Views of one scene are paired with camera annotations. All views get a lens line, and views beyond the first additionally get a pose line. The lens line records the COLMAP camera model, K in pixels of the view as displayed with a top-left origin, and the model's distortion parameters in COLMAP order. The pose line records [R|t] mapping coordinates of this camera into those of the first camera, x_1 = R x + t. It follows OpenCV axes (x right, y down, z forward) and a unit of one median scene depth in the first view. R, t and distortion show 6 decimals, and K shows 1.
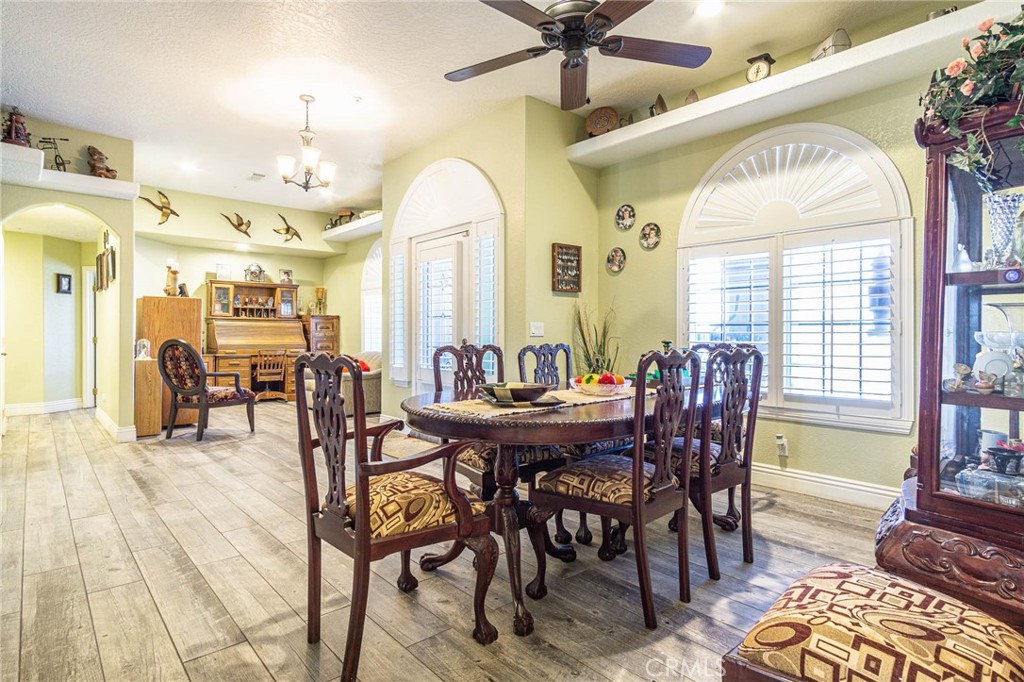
lens RADIAL K [[545.1, 0, 503.7], [0, 545.1, 331.6], [0, 0, 1]] dist [0.006668, 0.001748]
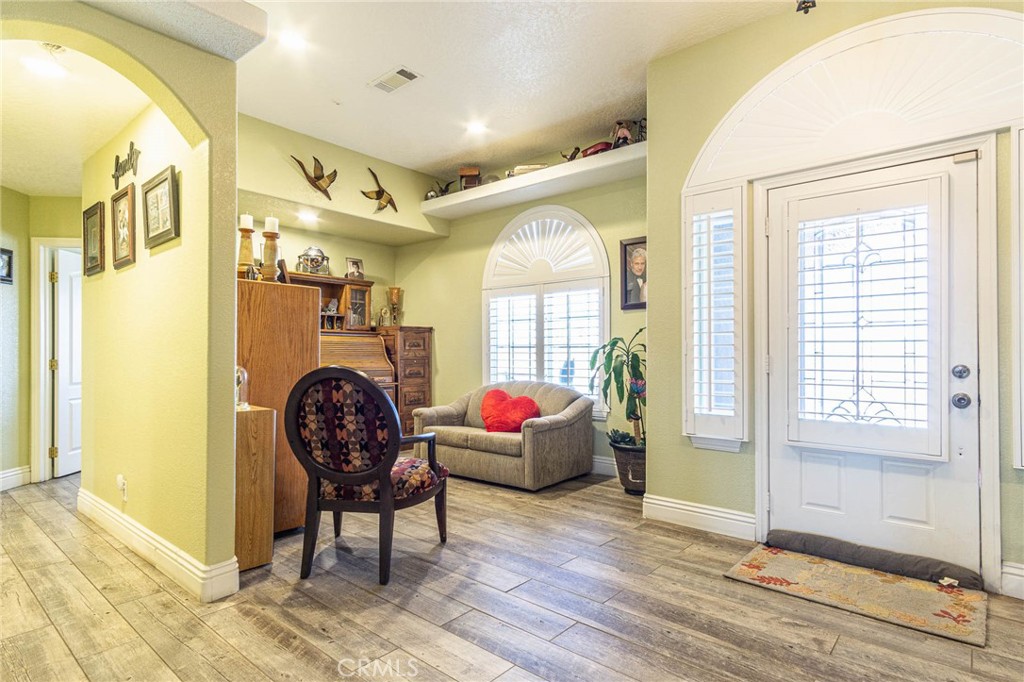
lens RADIAL K [[545.1, 0, 508.0], [0, 545.1, 348.1], [0, 0, 1]] dist [0.006668, 0.001748]
pose [[0.989346, 0.001702, 0.145573, -0.356791], [-0.001000, 0.999988, -0.004896, 0.000028], [-0.145580, 0.004698, 0.989335, 0.355770]]
